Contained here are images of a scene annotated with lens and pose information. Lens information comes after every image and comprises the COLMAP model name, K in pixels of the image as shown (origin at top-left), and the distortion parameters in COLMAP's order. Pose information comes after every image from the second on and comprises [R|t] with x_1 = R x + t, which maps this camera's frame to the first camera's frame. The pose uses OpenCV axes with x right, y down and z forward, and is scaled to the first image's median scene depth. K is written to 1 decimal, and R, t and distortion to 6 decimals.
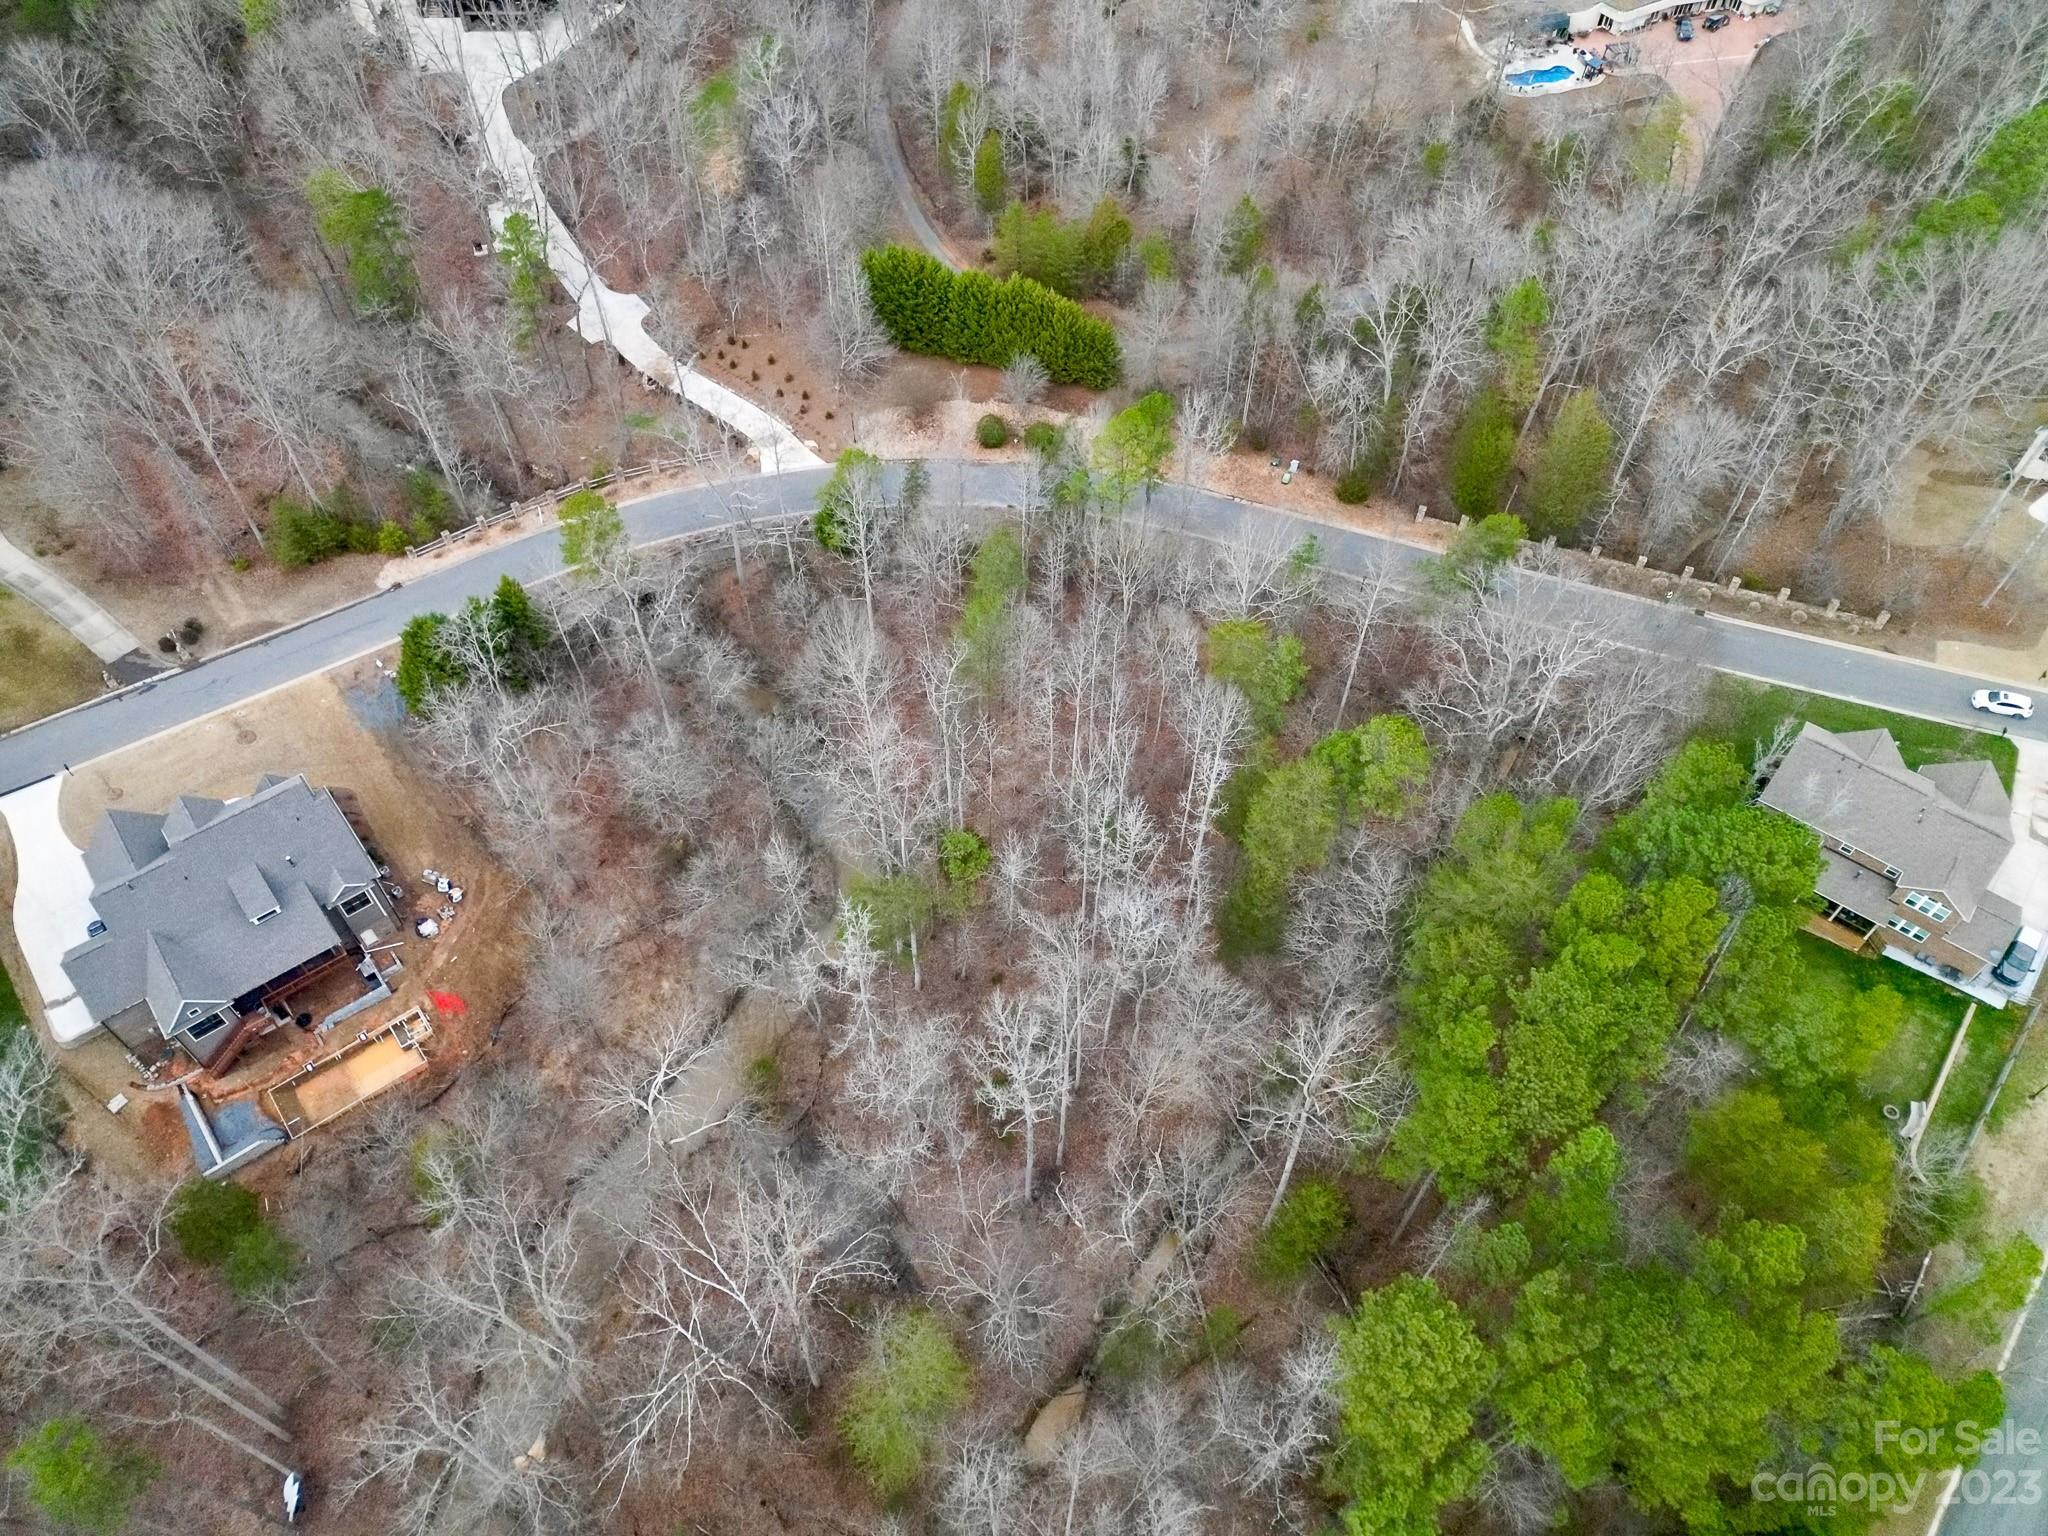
lens RADIAL K [[1431.3, 0, 1014.3], [0, 1431.3, 765.4], [0, 0, 1]] dist [0.057295, -0.042734]
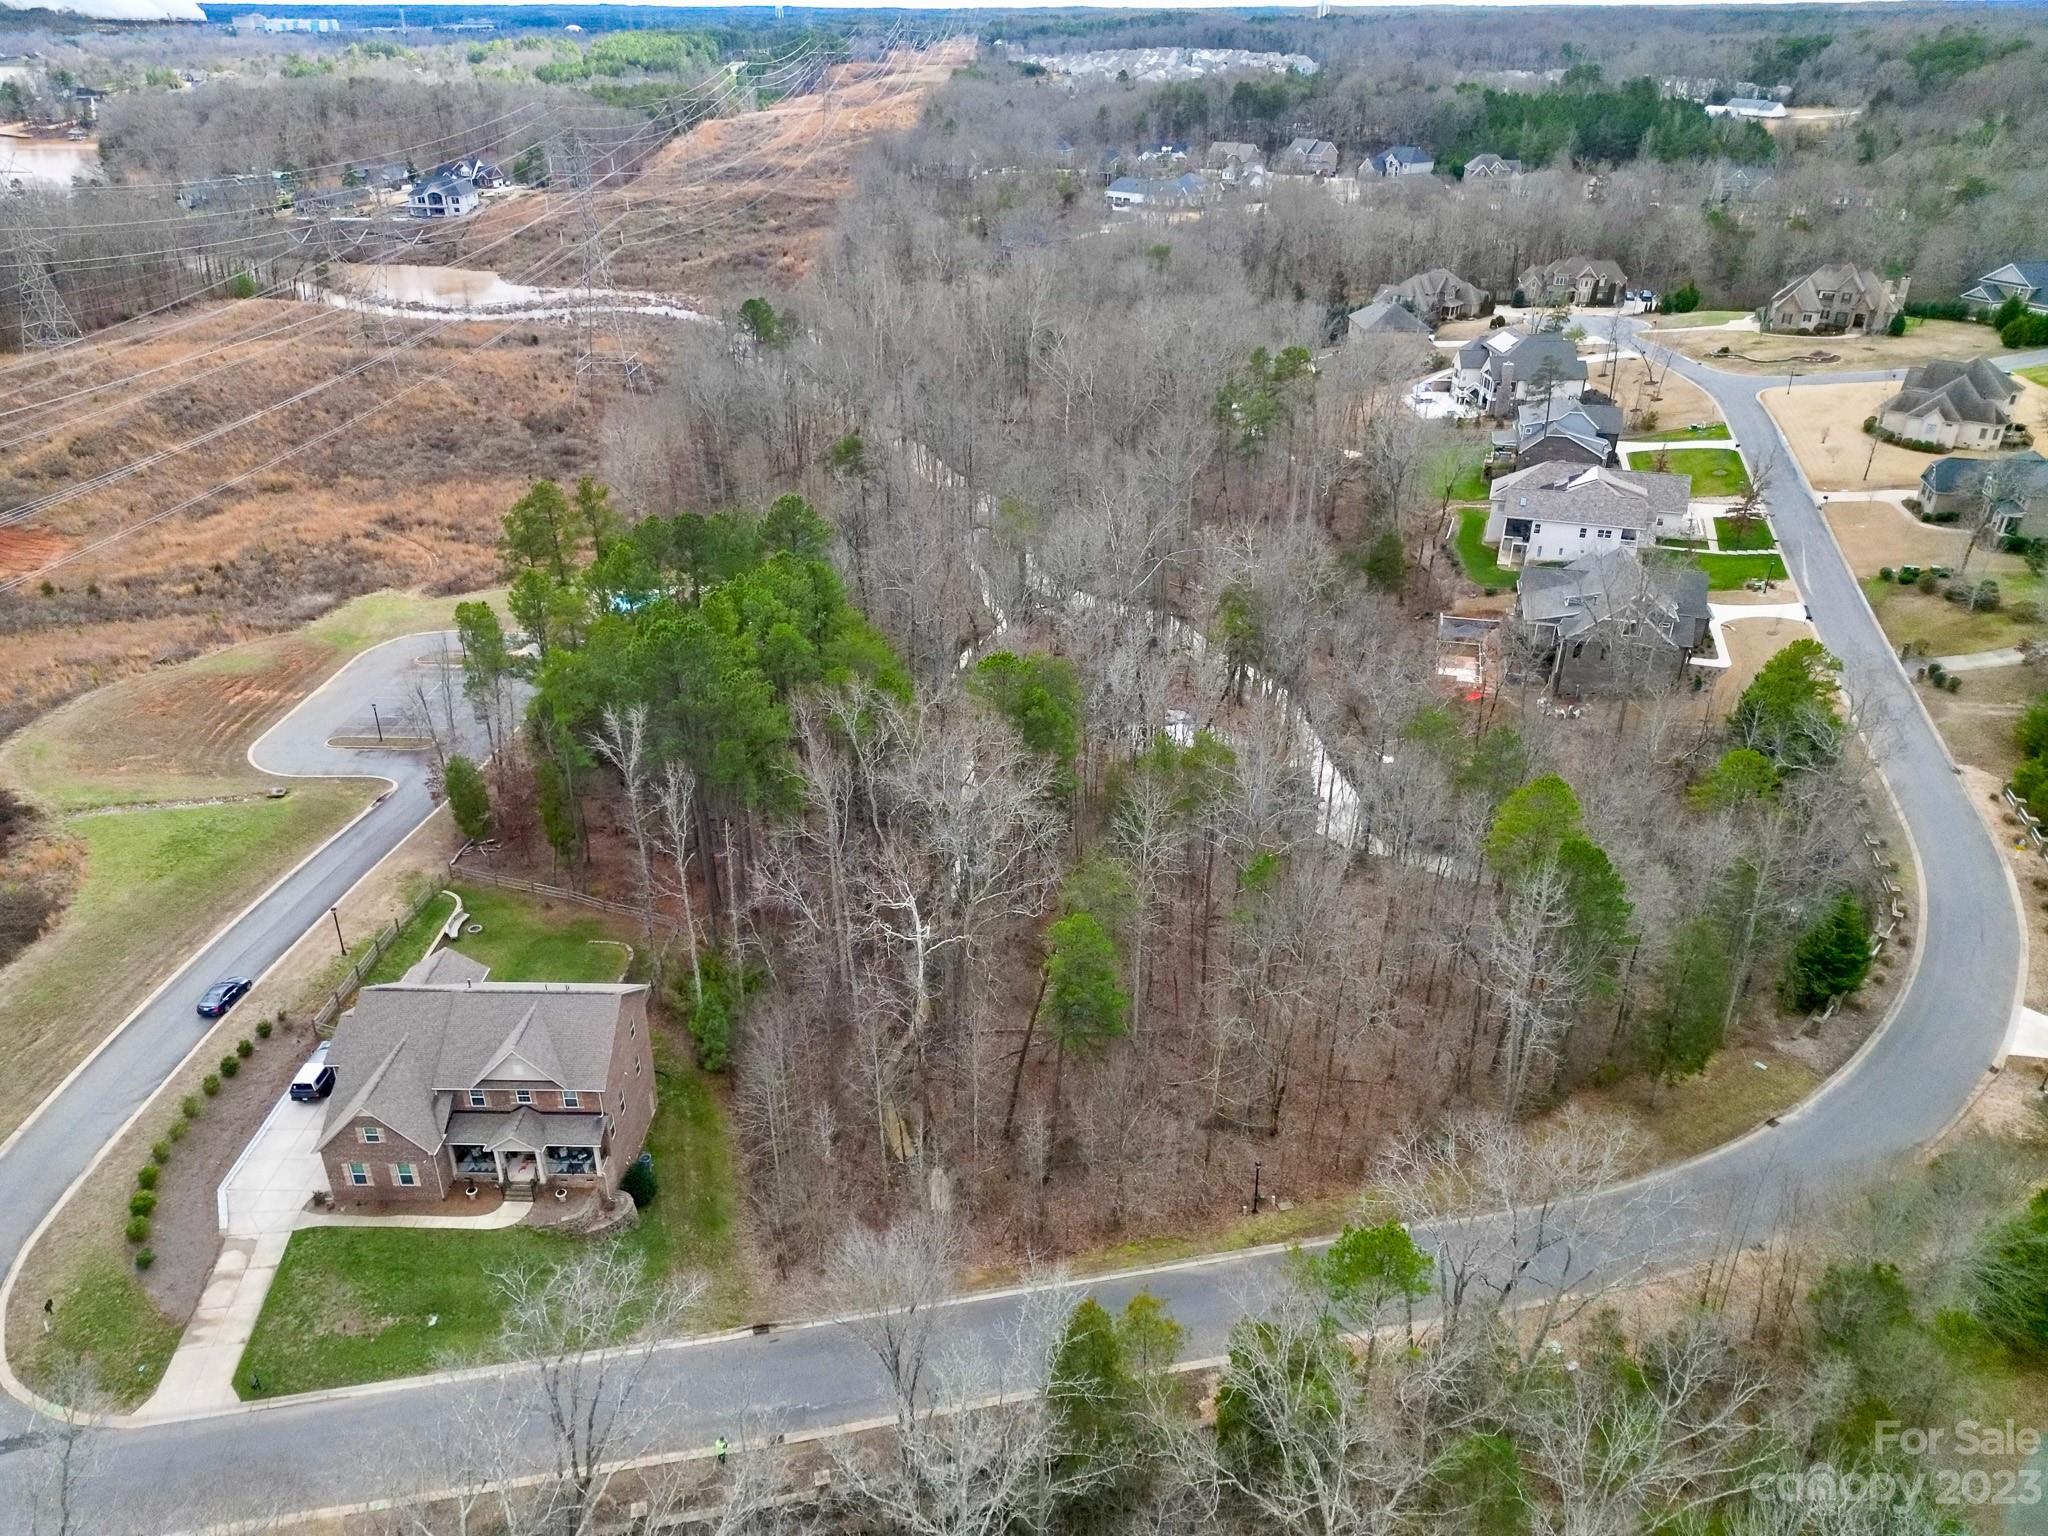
lens RADIAL K [[1431.3, 0, 1013.6], [0, 1431.3, 772.7], [0, 0, 1]] dist [0.057295, -0.042734]
pose [[-0.796976, 0.276586, -0.536963, 0.595942], [-0.476733, 0.257828, 0.840387, -0.627862], [0.370883, 0.925757, -0.073625, 0.809073]]
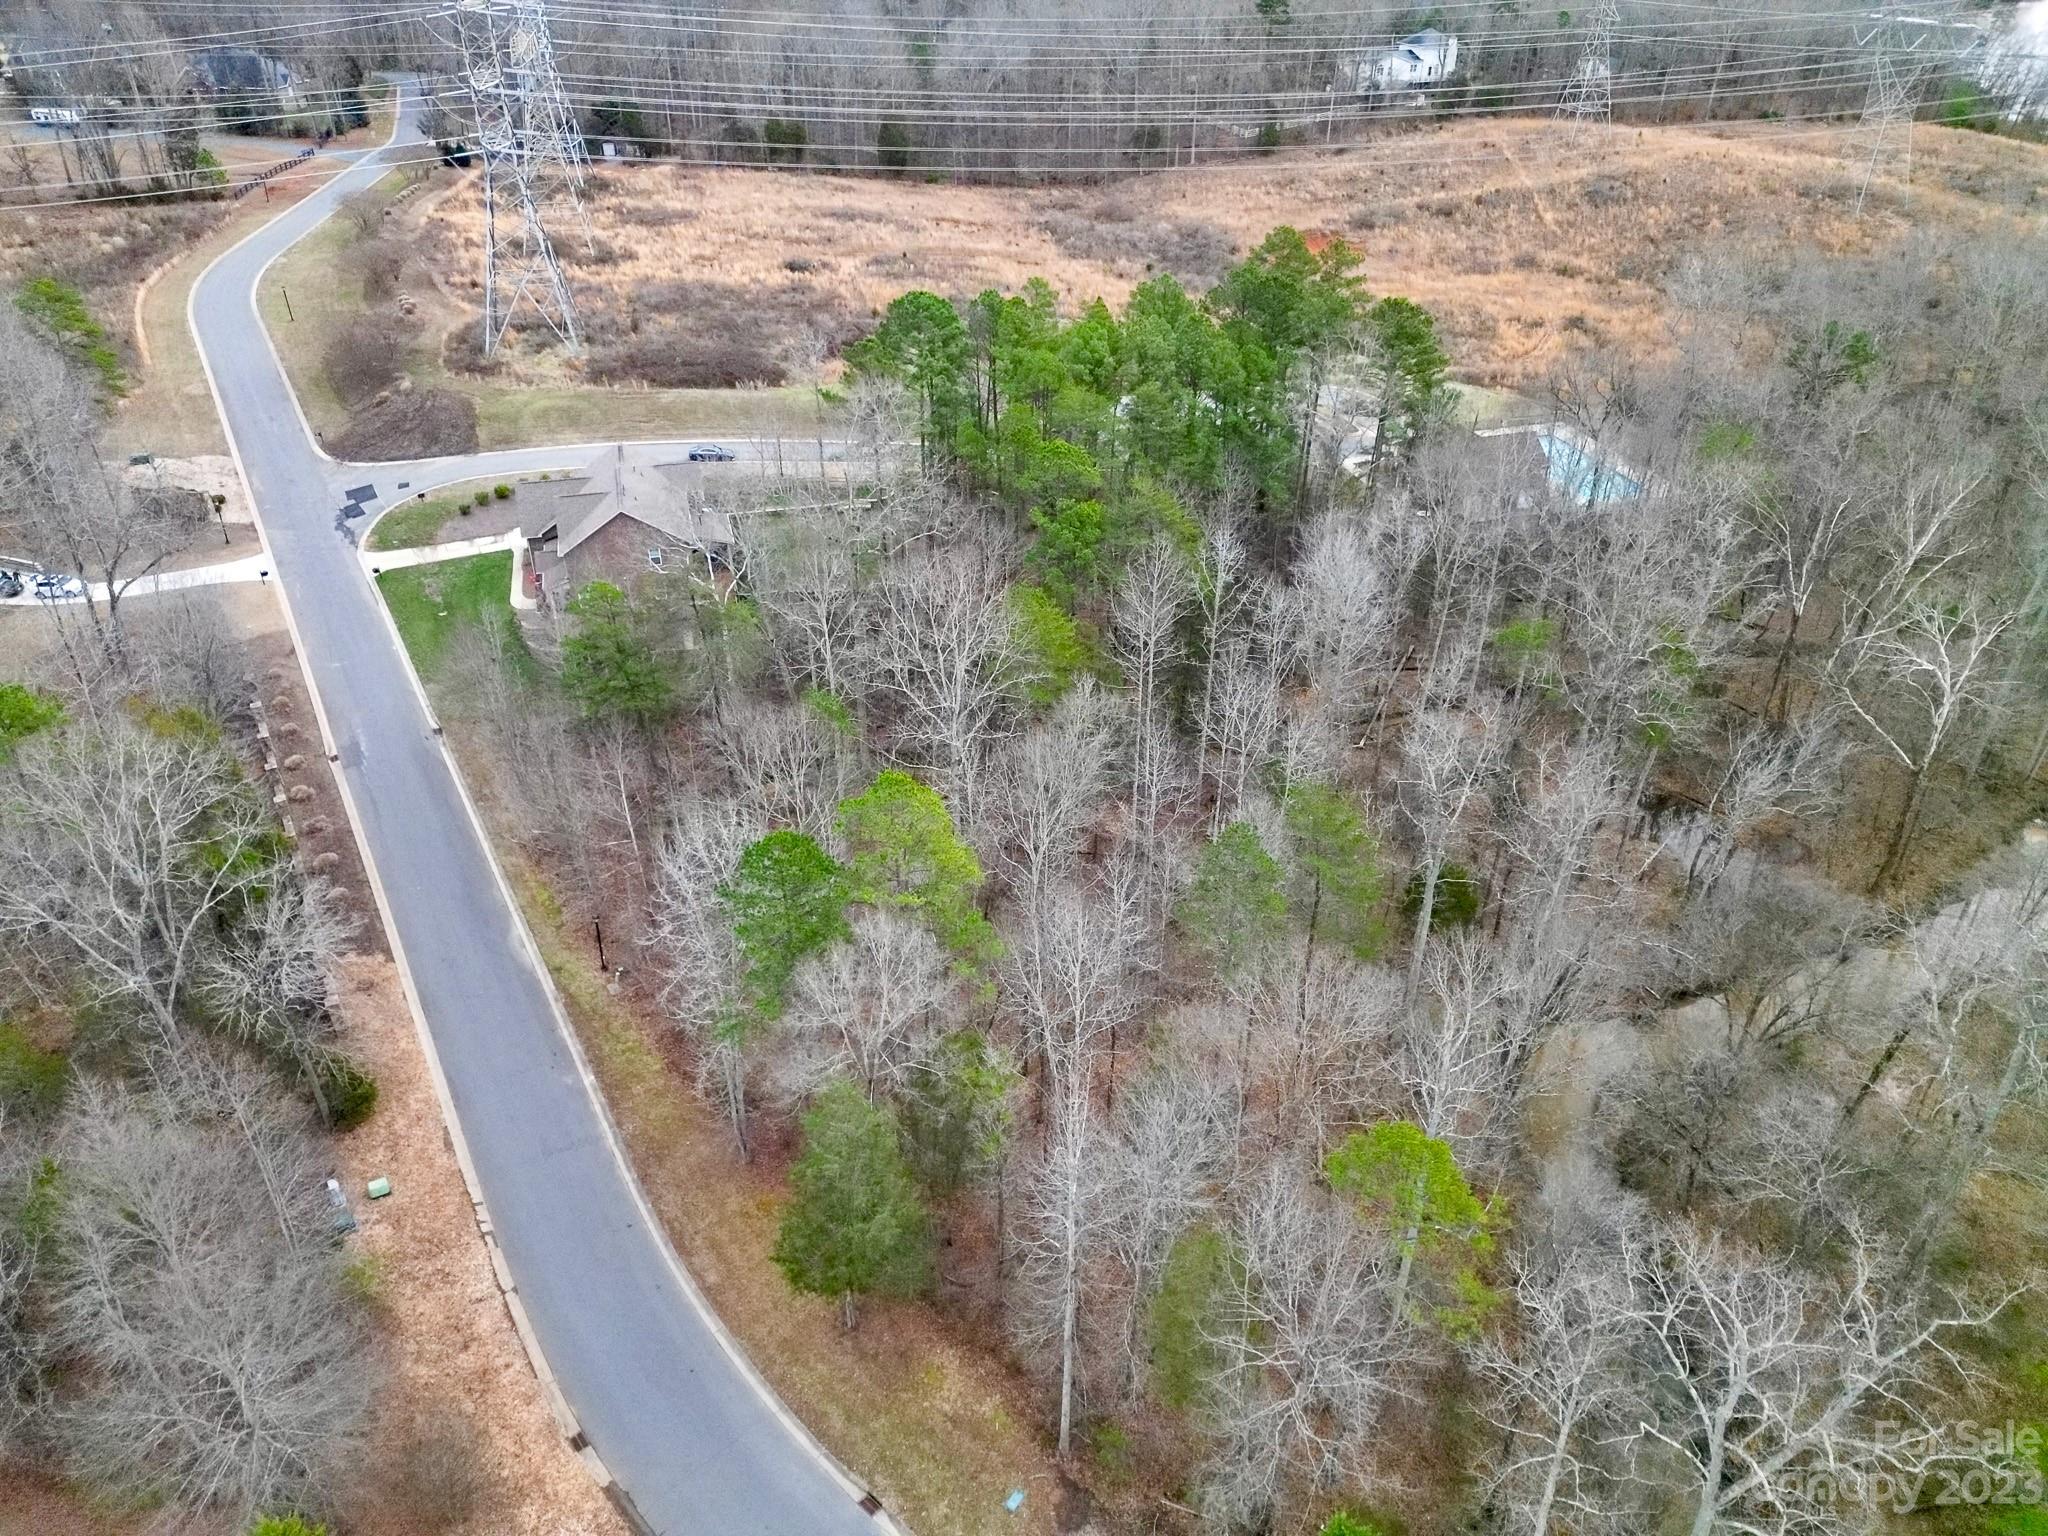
lens RADIAL K [[1431.3, 0, 1013.4], [0, 1431.3, 758.0], [0, 0, 1]] dist [0.057295, -0.042734]
pose [[-0.800251, -0.321400, 0.506262, -0.170449], [0.468503, 0.191871, 0.862375, -0.554922], [-0.374304, 0.927301, -0.002968, 0.835465]]
